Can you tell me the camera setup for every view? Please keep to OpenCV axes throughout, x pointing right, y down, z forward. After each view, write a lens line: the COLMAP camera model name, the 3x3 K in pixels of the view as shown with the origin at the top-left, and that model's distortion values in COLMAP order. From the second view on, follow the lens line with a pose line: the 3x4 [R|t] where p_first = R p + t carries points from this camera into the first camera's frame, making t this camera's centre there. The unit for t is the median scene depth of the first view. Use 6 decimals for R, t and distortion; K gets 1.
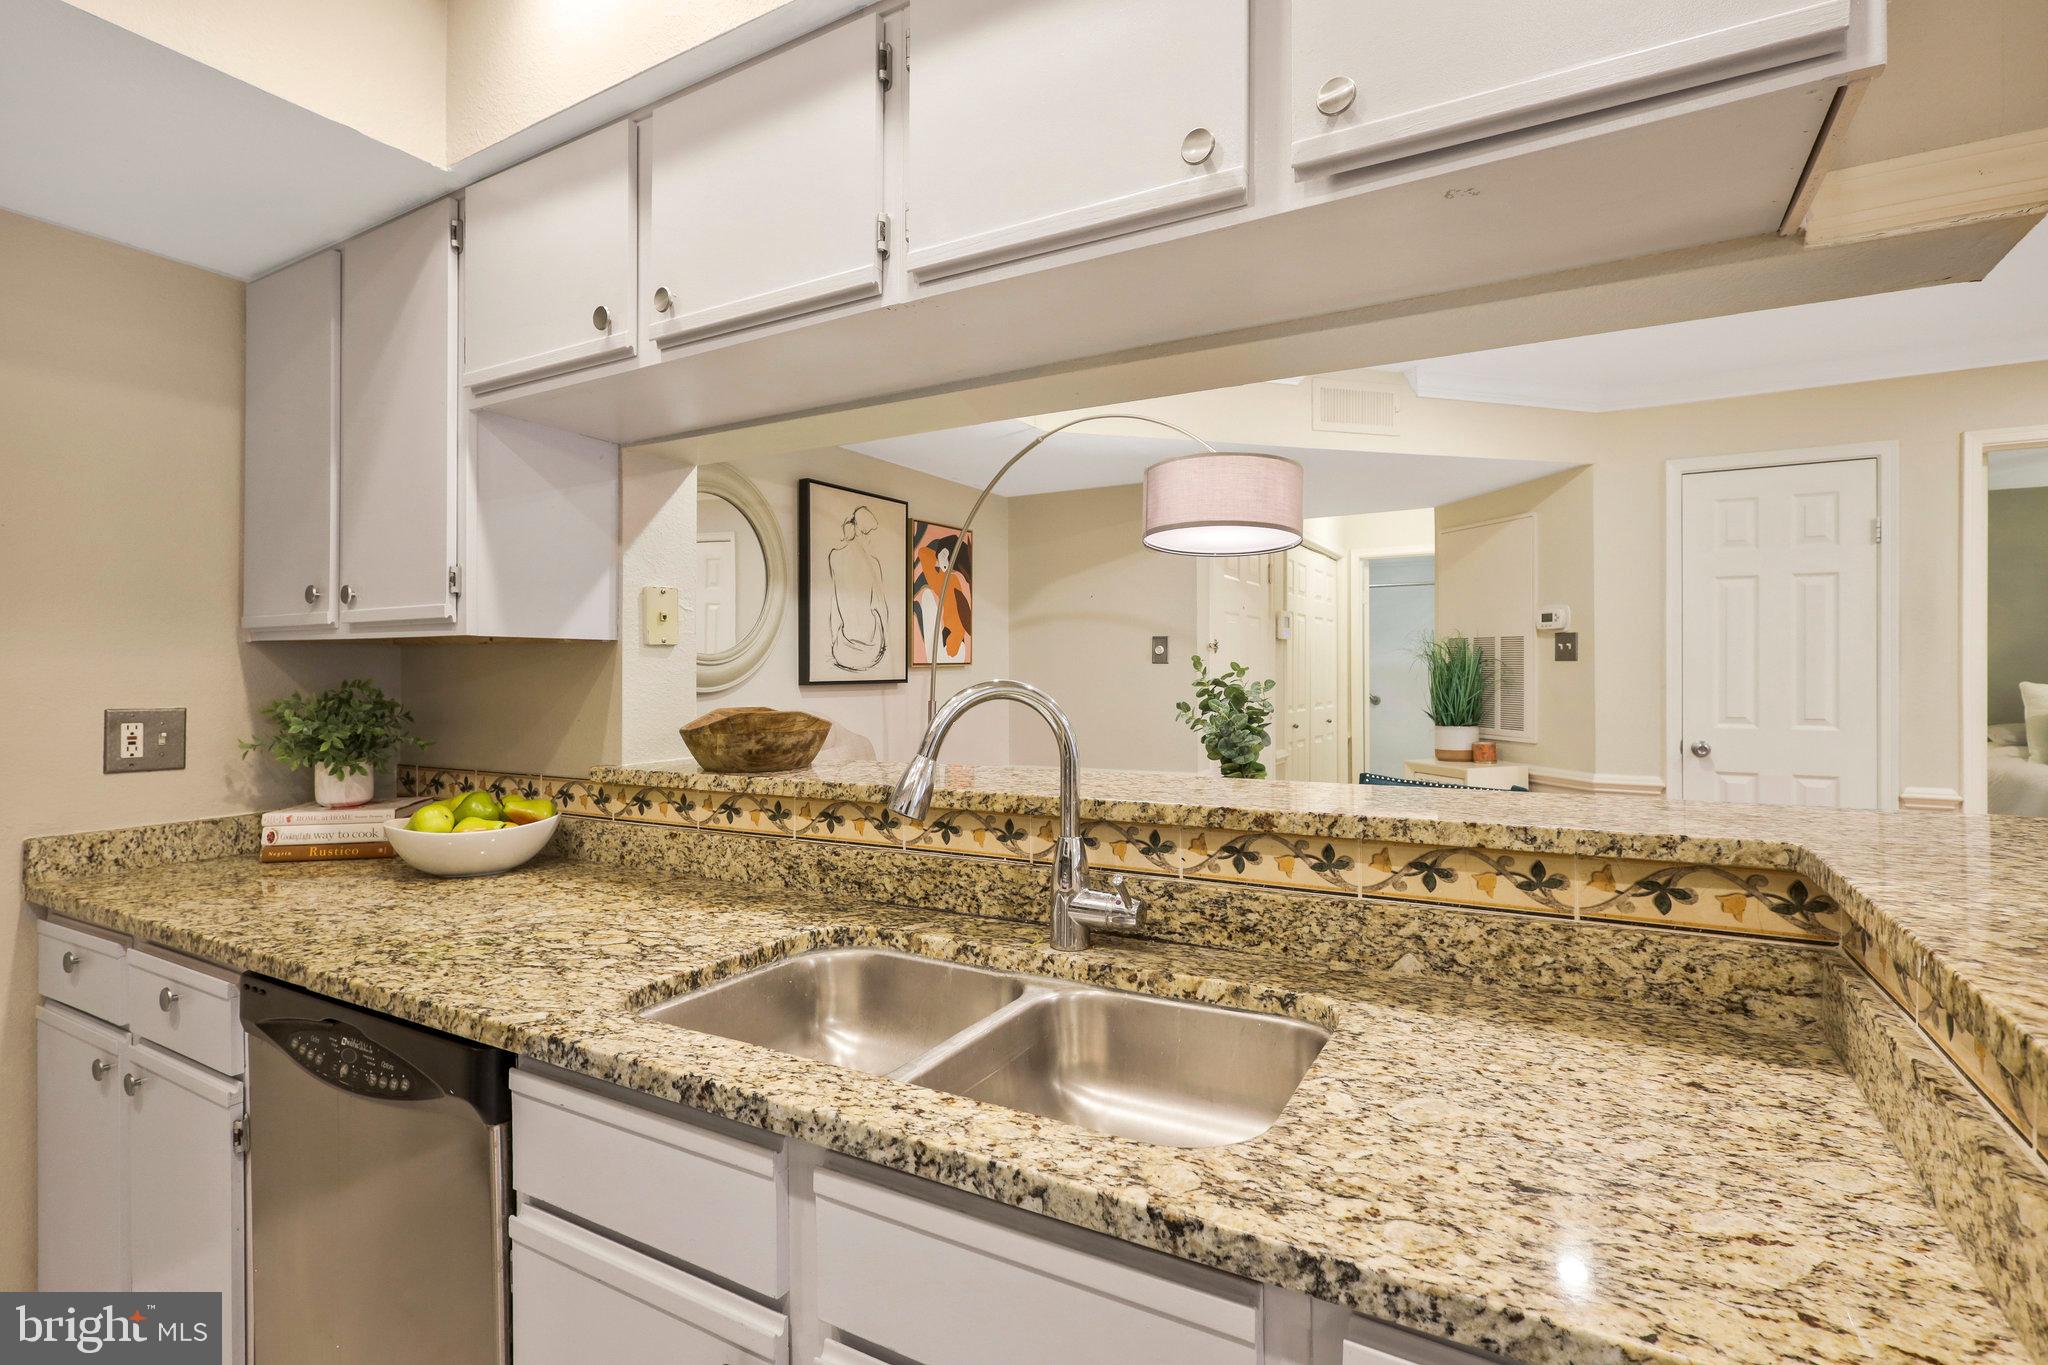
lens RADIAL K [[975.8, 0, 1015.7], [0, 975.8, 670.6], [0, 0, 1]] dist [-0.002275, 0.000148]
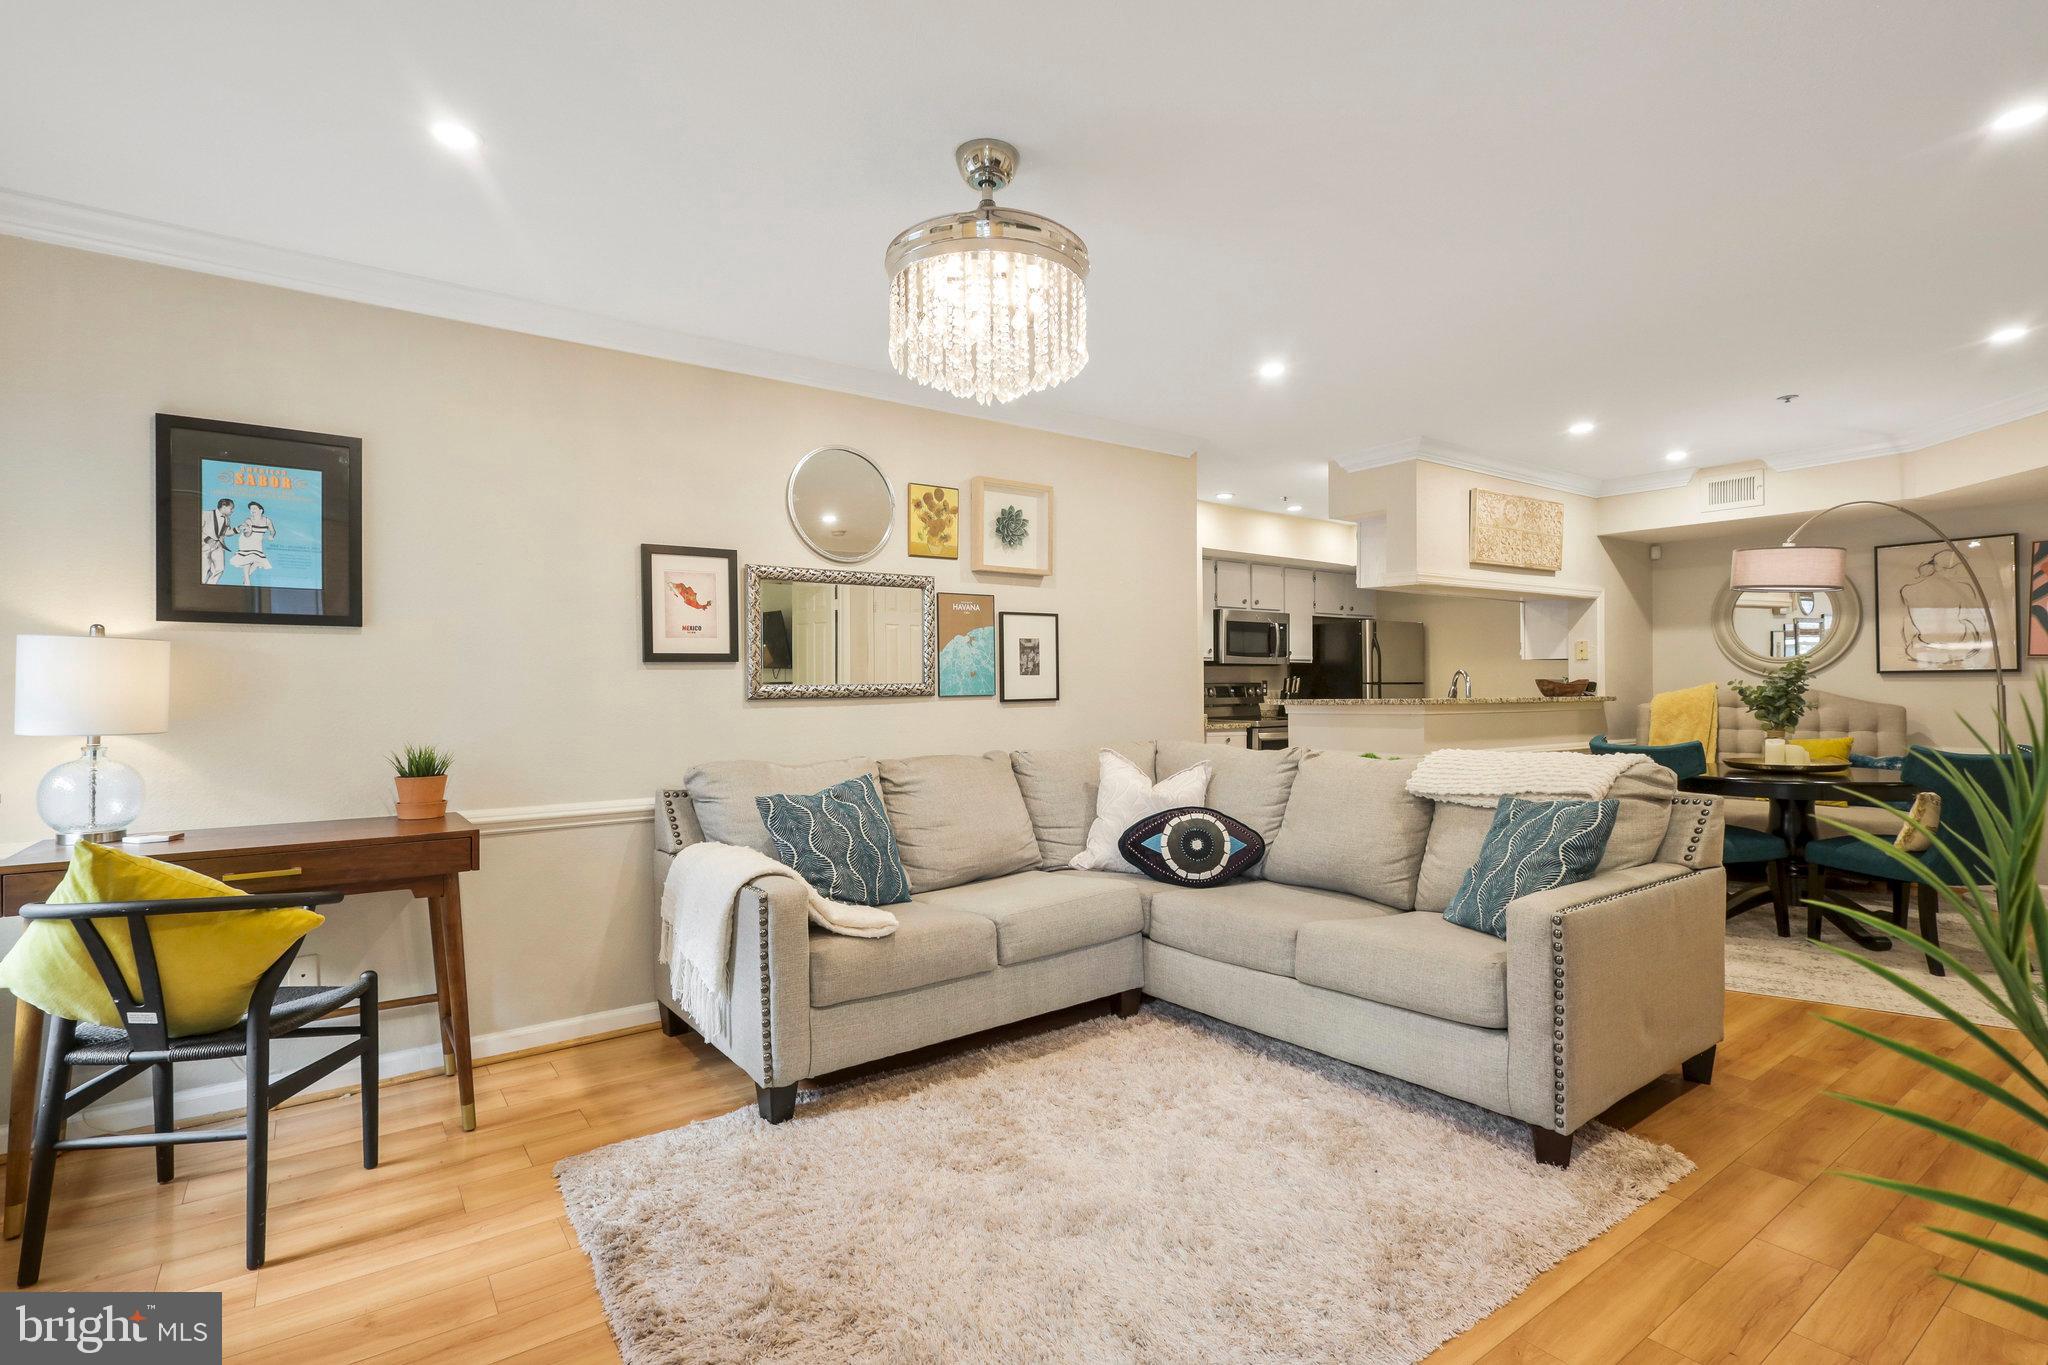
lens RADIAL K [[975.8, 0, 1016.3], [0, 975.8, 686.9], [0, 0, 1]] dist [-0.002275, 0.000148]
pose [[-0.394627, 0.007101, -0.918814, 3.247193], [0.010659, 0.999938, 0.003150, 0.032651], [0.918779, -0.008550, -0.394679, 0.560707]]
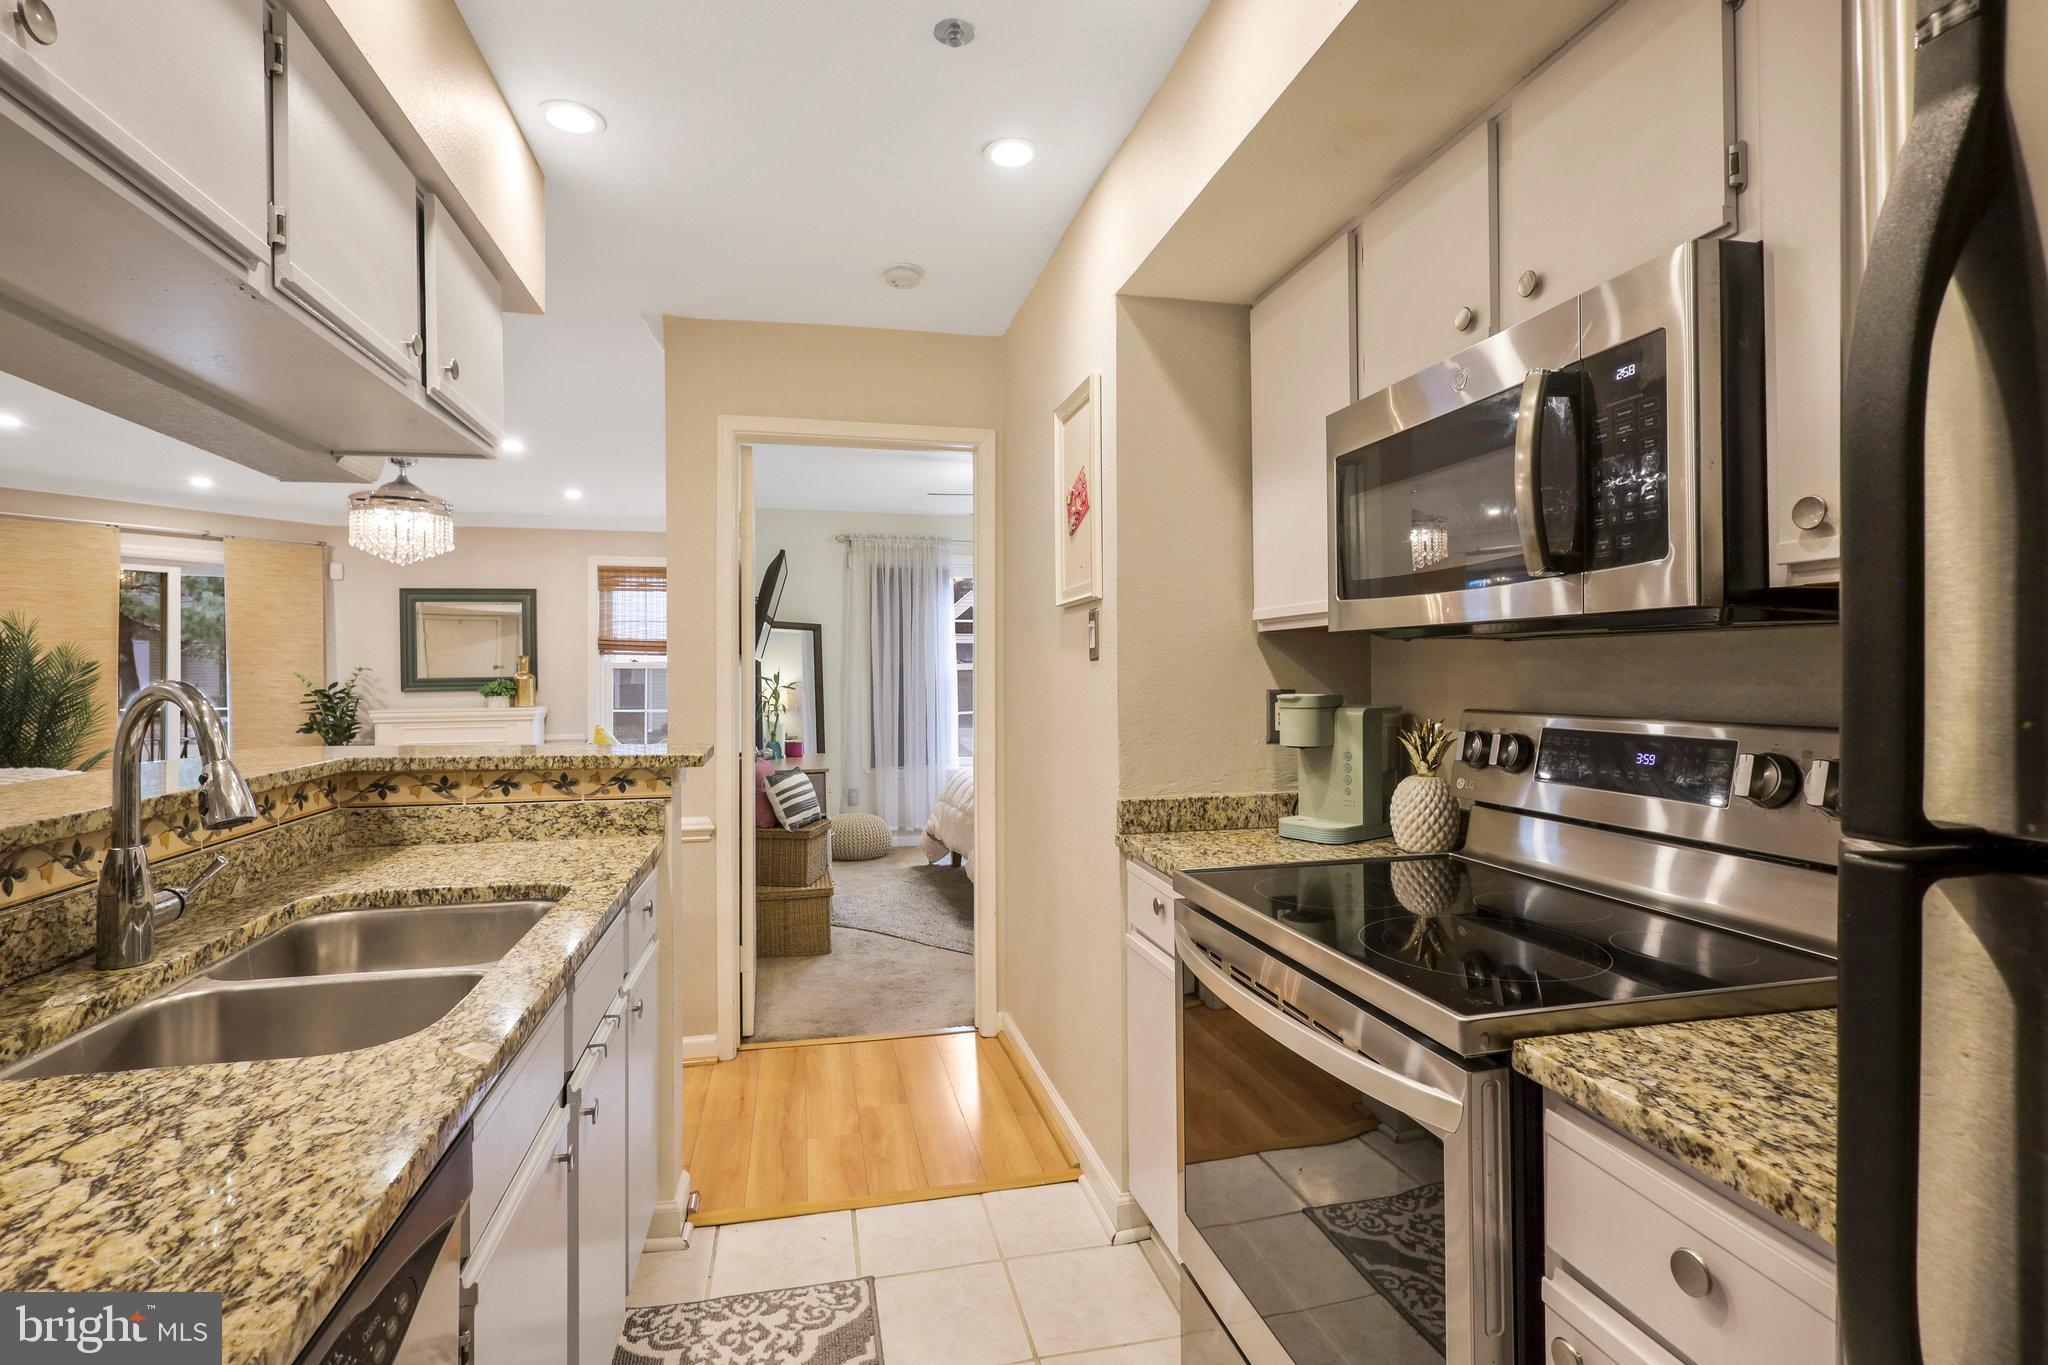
lens RADIAL K [[950.6, 0, 1030.5], [0, 950.6, 667.8], [0, 0, 1]] dist [-0.000890, -0.000474]
pose [[-0.699745, 0.011038, 0.714308, -0.793799], [0.007749, 0.999939, -0.007862, 0.006296], [-0.714351, 0.000034, -0.699788, 0.661294]]
